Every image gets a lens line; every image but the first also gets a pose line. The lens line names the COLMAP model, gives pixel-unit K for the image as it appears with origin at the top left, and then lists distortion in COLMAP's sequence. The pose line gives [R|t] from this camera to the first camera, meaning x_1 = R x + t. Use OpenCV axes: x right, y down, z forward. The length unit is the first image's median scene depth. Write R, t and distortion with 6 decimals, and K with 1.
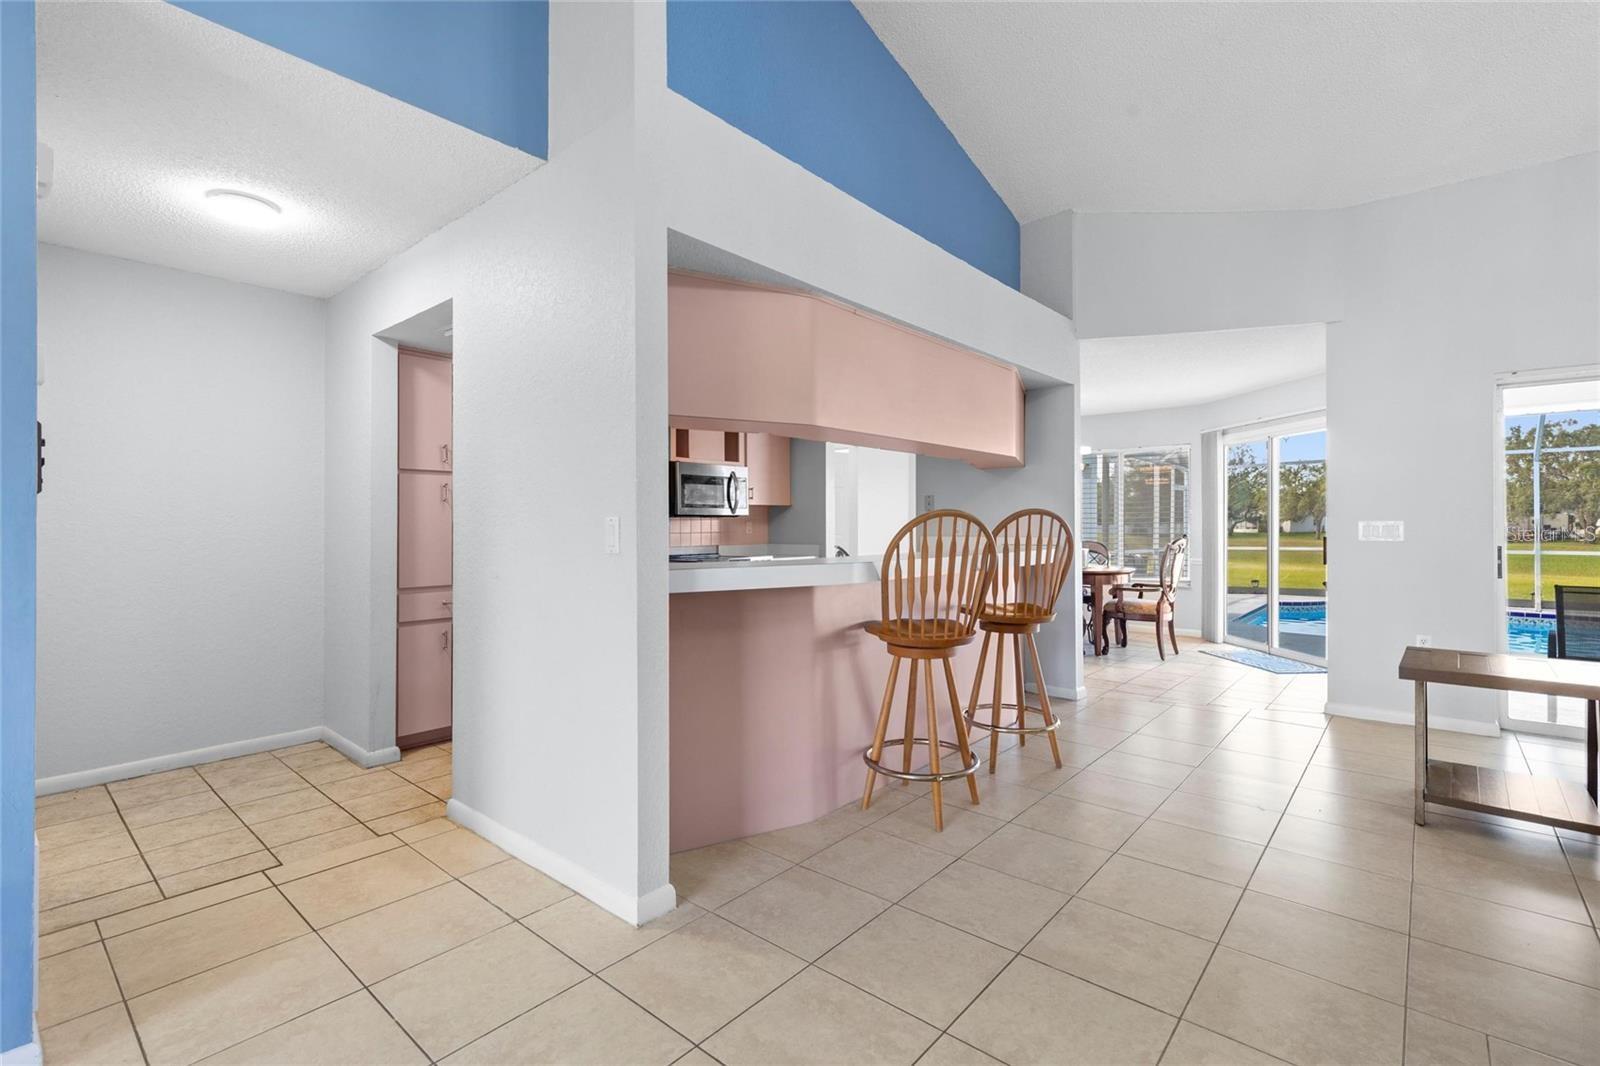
lens RADIAL K [[730.5, 0, 795.1], [0, 730.5, 524.8], [0, 0, 1]] dist [0.012661, -0.000011]
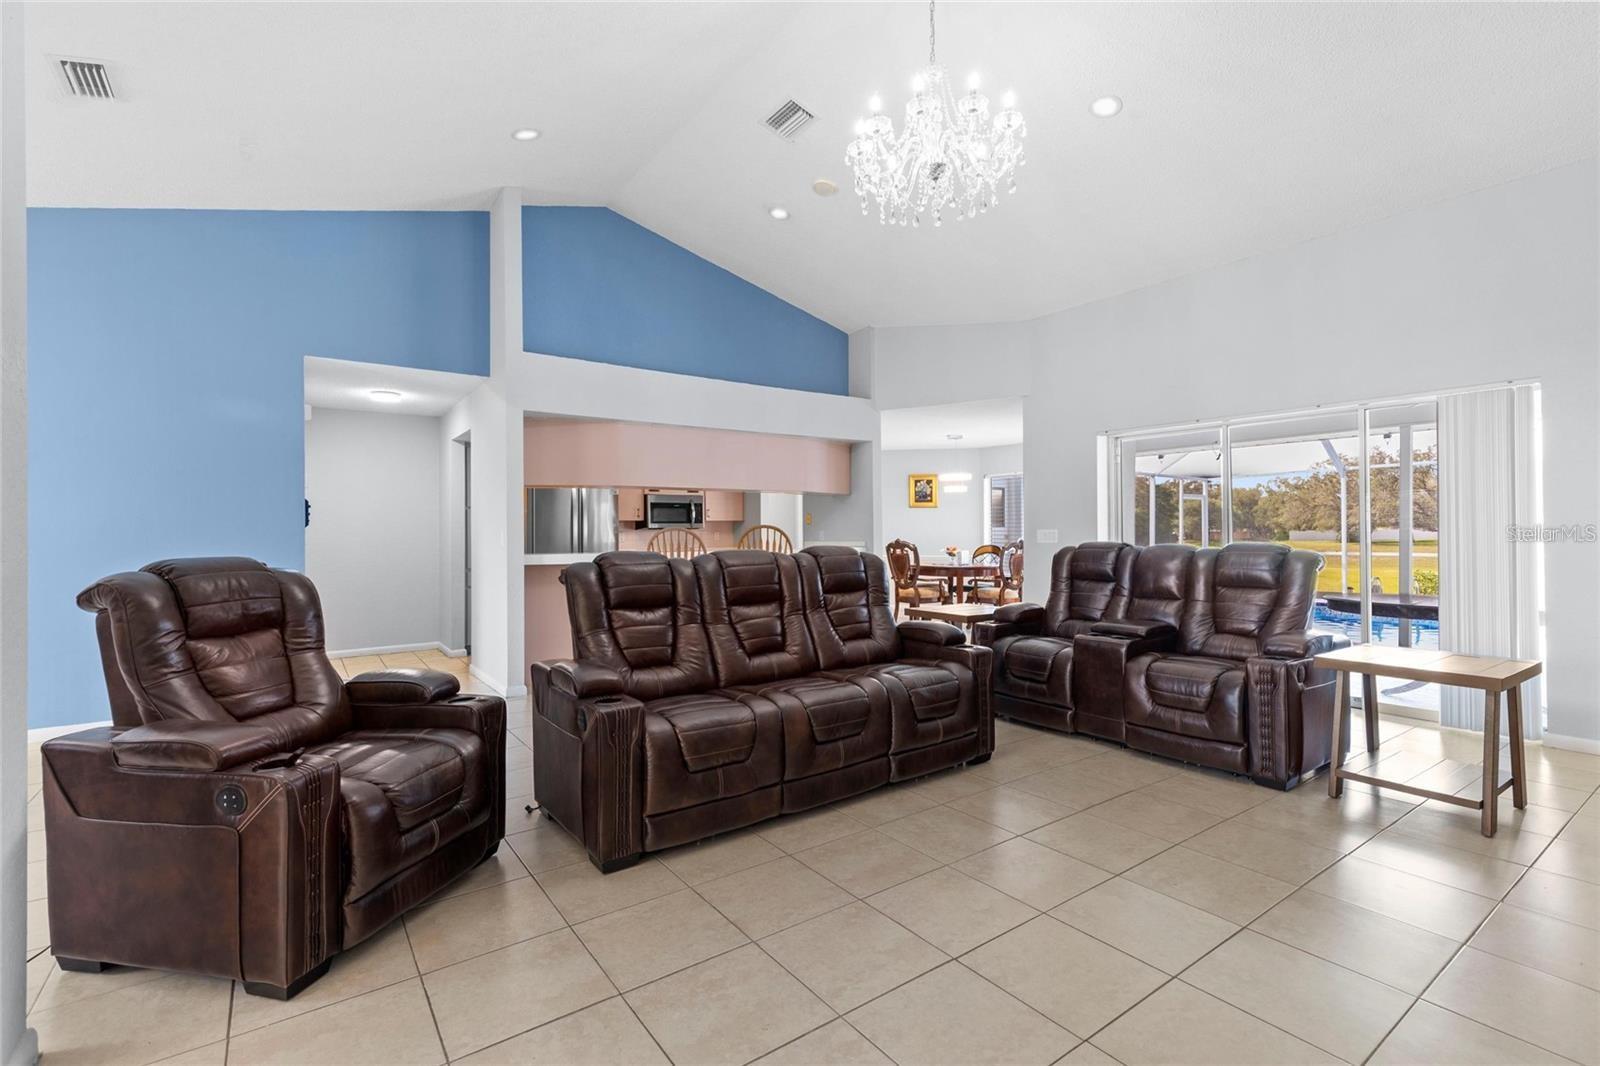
lens RADIAL K [[730.5, 0, 794.6], [0, 730.5, 532.8], [0, 0, 1]] dist [0.012661, -0.000011]
pose [[0.971115, -0.004151, -0.238574, 0.672111], [0.004807, 0.999986, 0.002168, -0.006263], [0.238562, -0.003252, 0.971122, -0.591481]]
